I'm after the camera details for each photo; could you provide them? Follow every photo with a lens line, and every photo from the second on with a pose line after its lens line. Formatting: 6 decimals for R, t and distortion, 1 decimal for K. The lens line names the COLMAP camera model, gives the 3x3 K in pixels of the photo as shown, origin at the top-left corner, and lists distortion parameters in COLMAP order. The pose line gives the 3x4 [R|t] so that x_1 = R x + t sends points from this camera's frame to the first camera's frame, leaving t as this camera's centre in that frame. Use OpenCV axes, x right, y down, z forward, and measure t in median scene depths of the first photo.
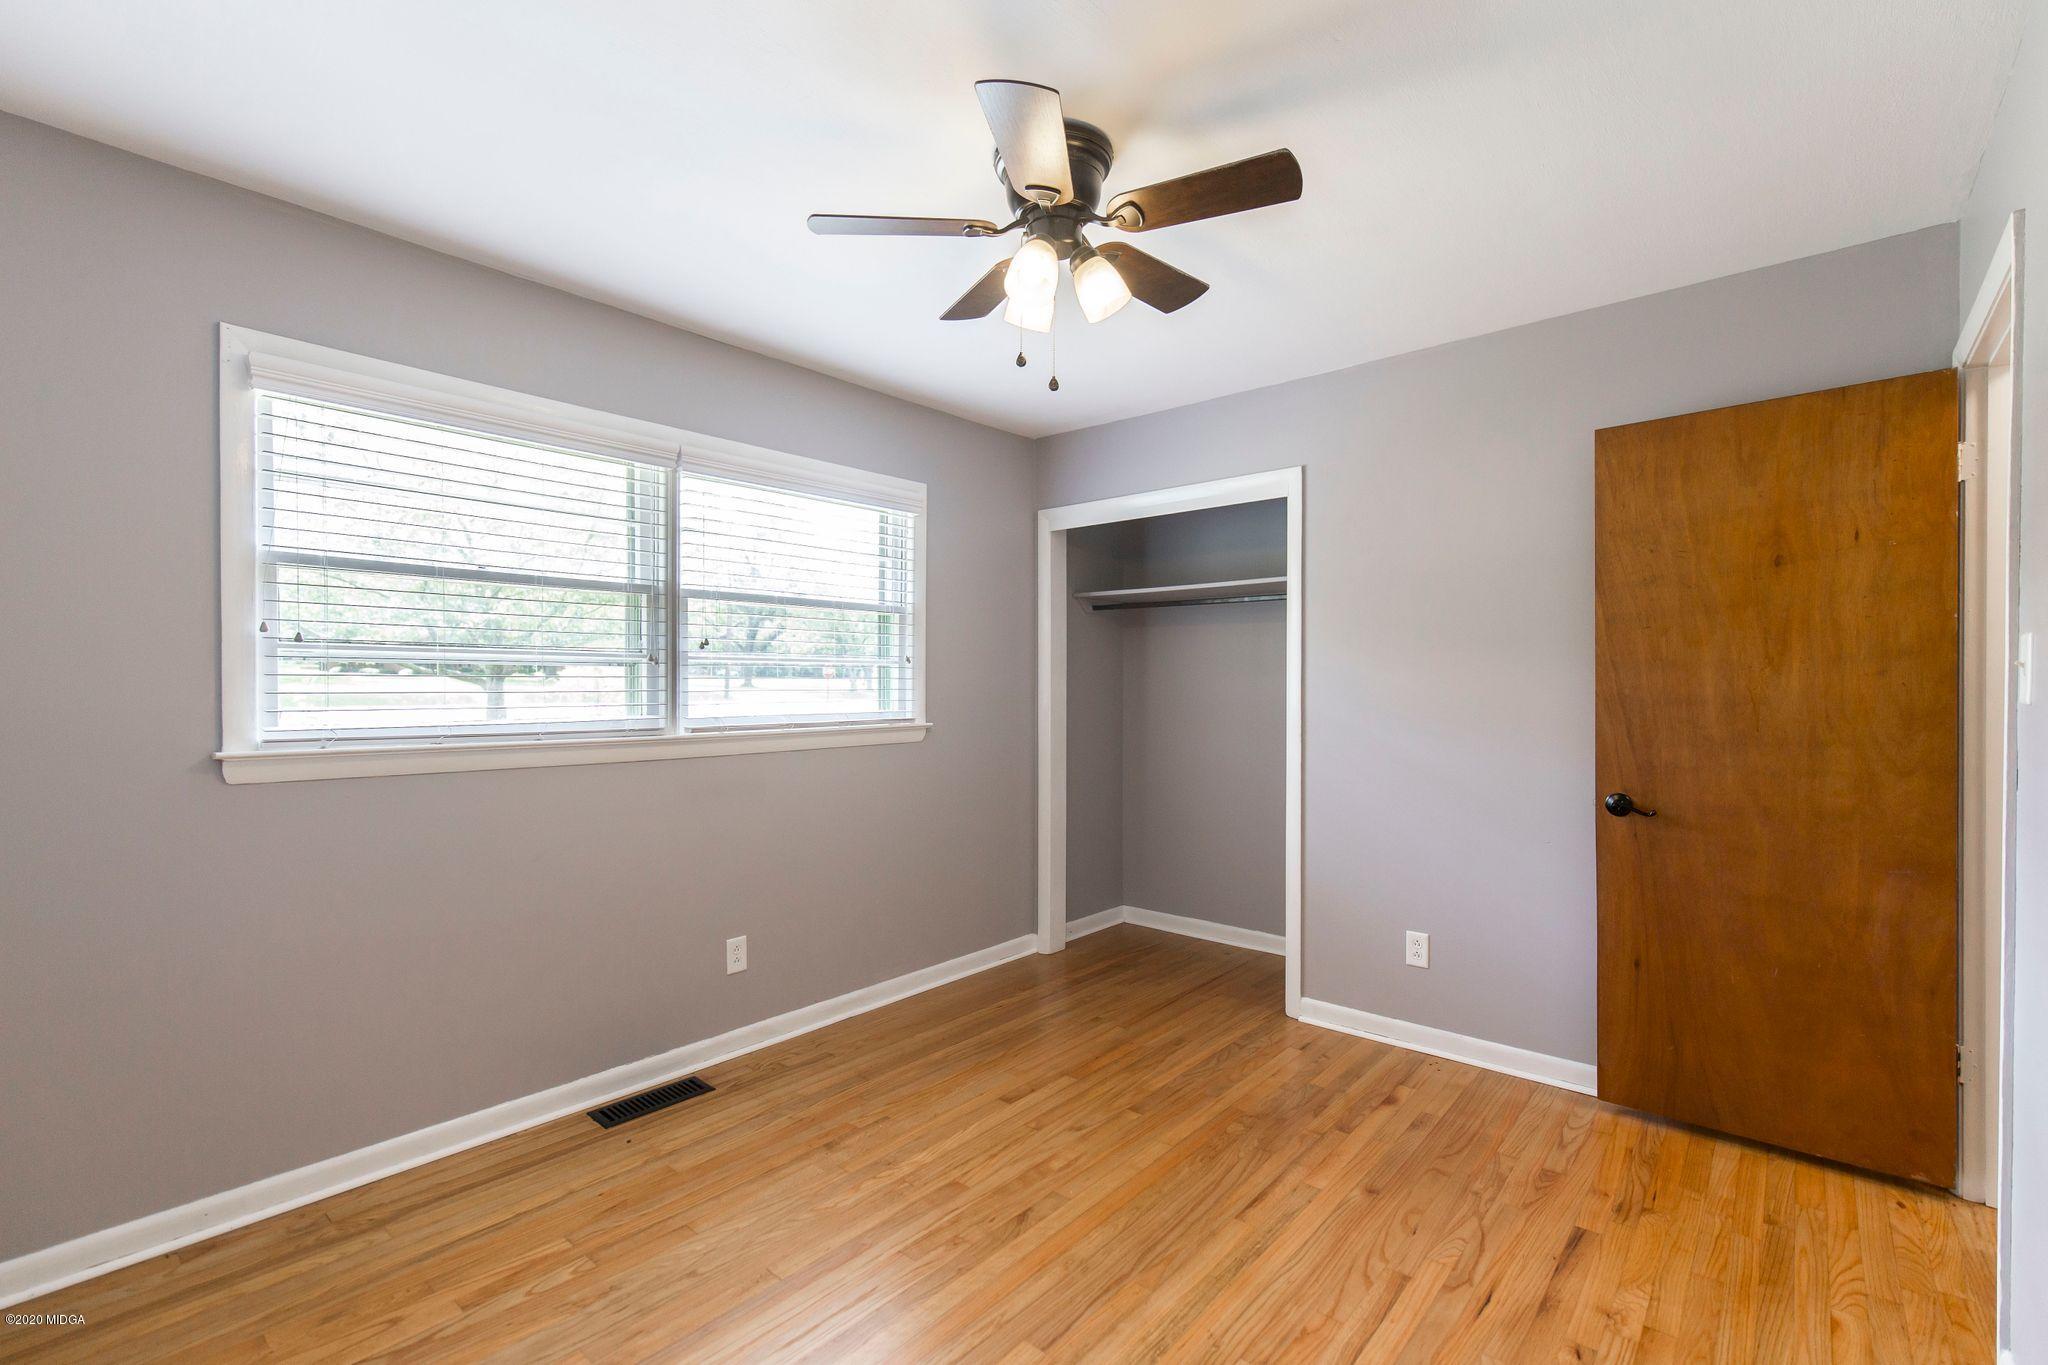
lens RADIAL K [[905.4, 0, 1031.8], [0, 905.4, 678.9], [0, 0, 1]] dist [0.000635, 0.000741]
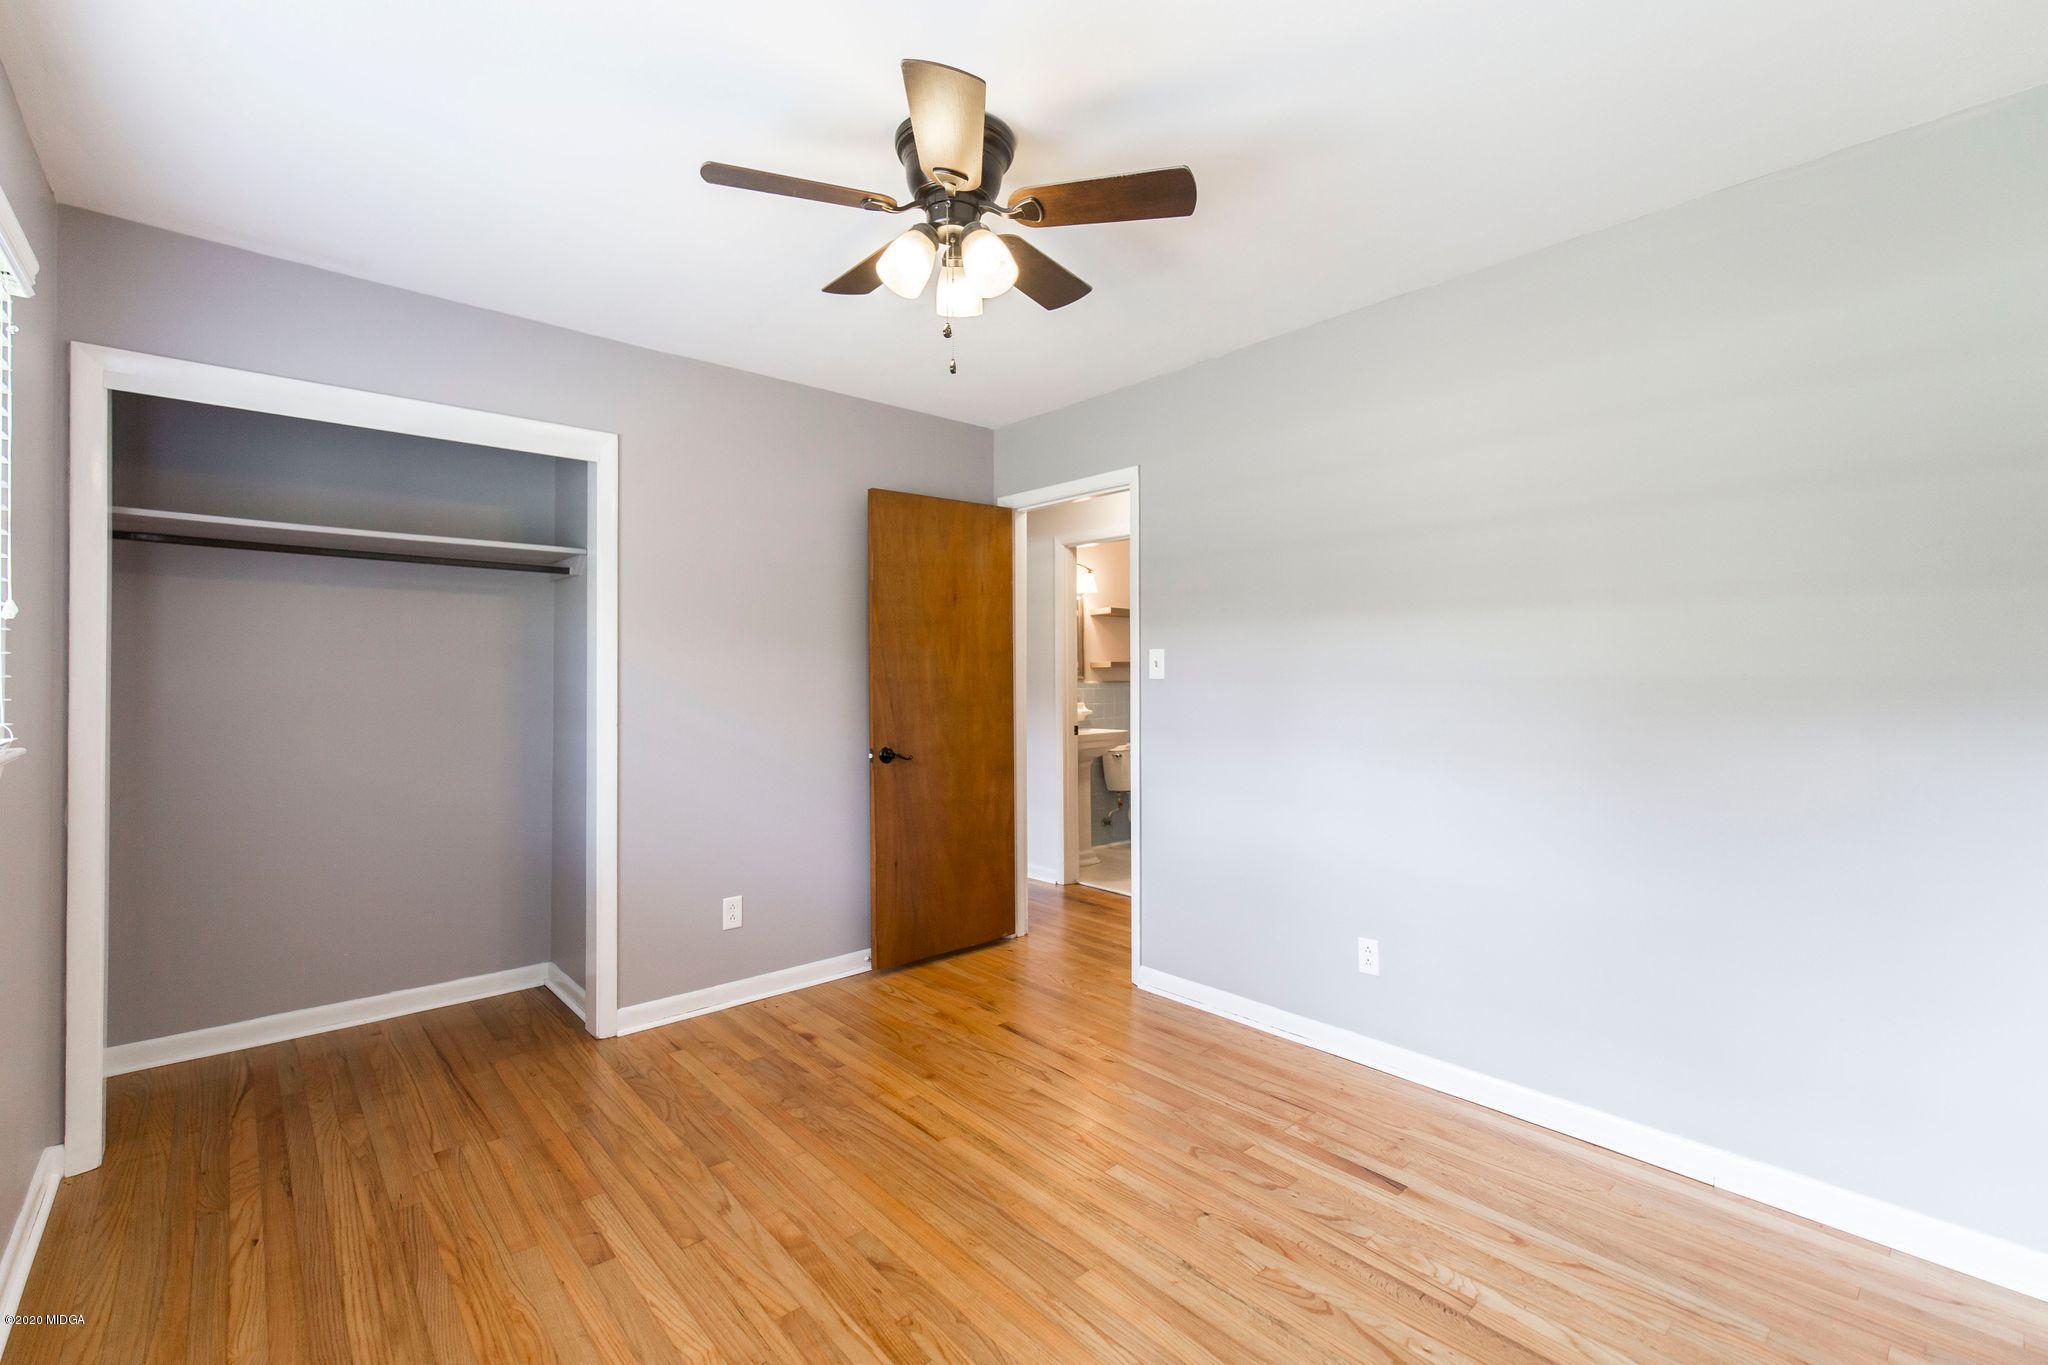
lens RADIAL K [[884.7, 0, 1029.1], [0, 884.7, 643.5], [0, 0, 1]] dist [0.002317, 0.000597]
pose [[0.121268, 0.035525, 0.991984, -0.709118], [-0.007329, 0.999364, -0.034893, 0.010405], [-0.992593, -0.003038, 0.121451, 0.609815]]
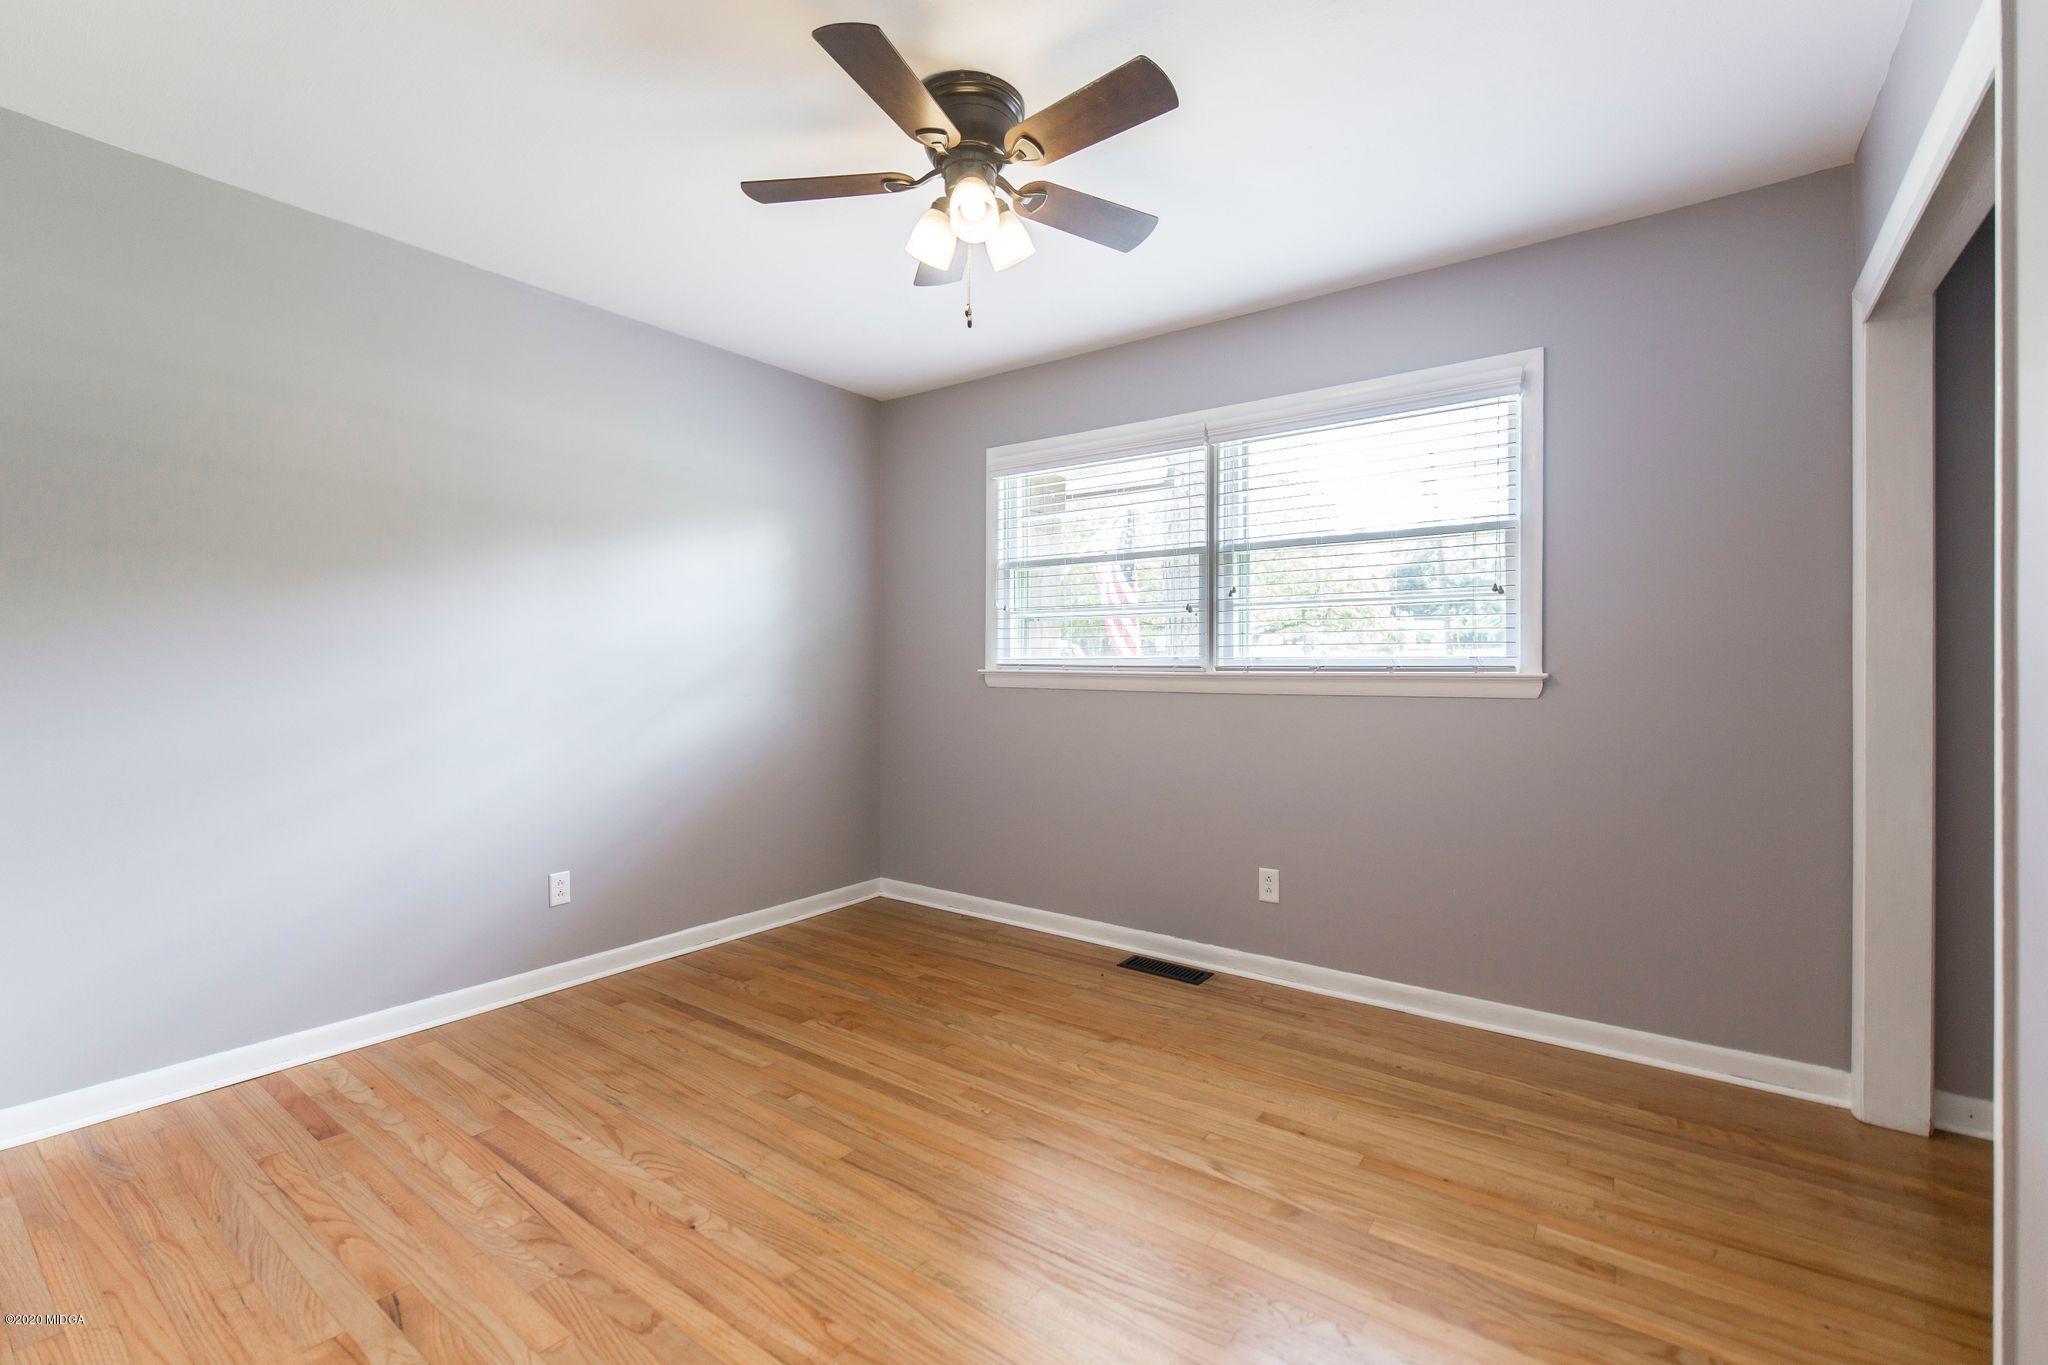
lens RADIAL K [[884.7, 0, 1029.1], [0, 884.7, 643.5], [0, 0, 1]] dist [0.002317, 0.000597]
pose [[0.076551, -0.022030, -0.996822, 0.793376], [0.006239, 0.999747, -0.021616, 0.053187], [0.997046, -0.004565, 0.076669, 0.754170]]
